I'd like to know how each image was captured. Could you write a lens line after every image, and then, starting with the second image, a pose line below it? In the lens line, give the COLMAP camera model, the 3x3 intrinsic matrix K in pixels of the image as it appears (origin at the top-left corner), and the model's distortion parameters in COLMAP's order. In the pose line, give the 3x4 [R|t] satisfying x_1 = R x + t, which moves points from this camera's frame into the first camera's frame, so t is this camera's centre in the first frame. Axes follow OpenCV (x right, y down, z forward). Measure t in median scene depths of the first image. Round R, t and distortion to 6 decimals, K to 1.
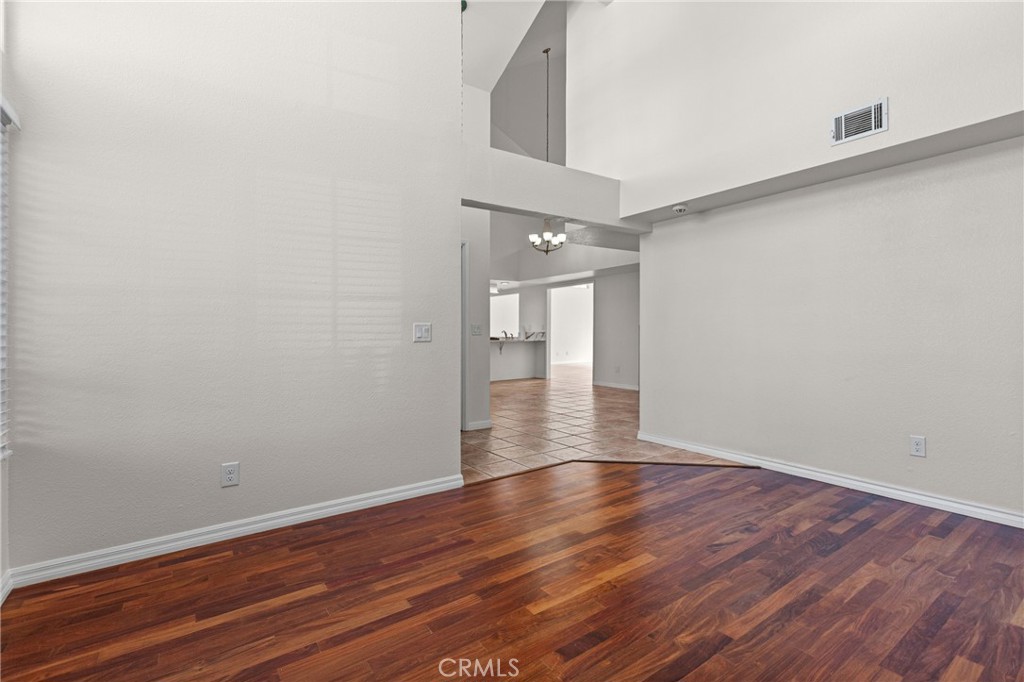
lens RADIAL K [[464.1, 0, 511.2], [0, 464.1, 337.0], [0, 0, 1]] dist [-0.009268, 0.001325]
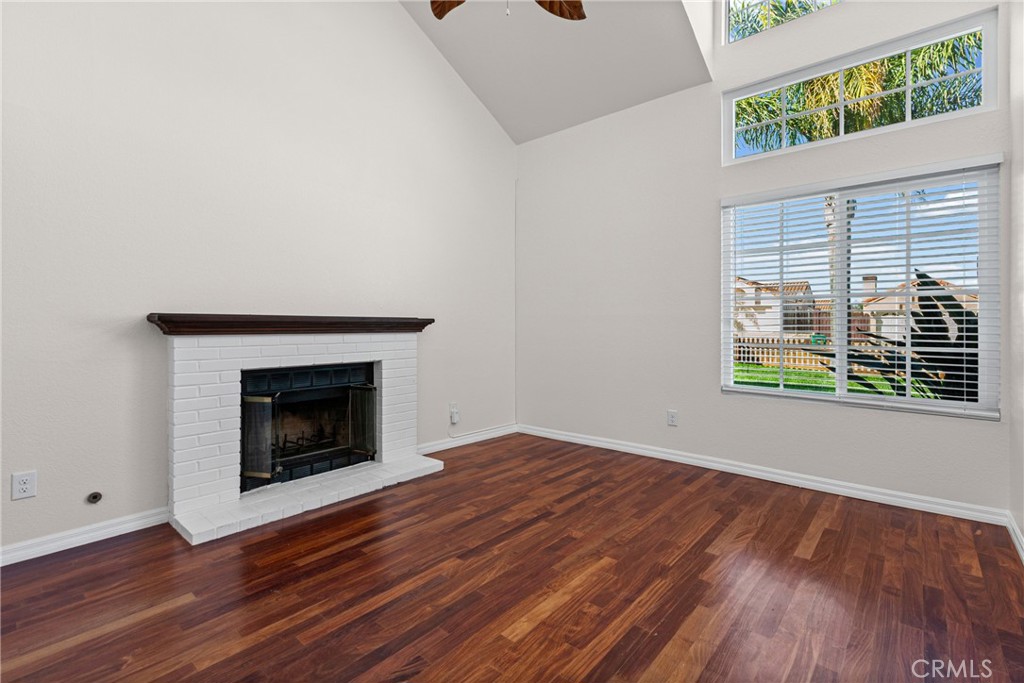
lens RADIAL K [[464.1, 0, 513.5], [0, 464.1, 334.7], [0, 0, 1]] dist [-0.009268, 0.001325]
pose [[-0.968740, 0.018622, -0.247379, 0.532816], [0.009742, 0.999265, 0.037070, -0.032662], [0.247887, 0.033501, -0.968209, 1.932777]]
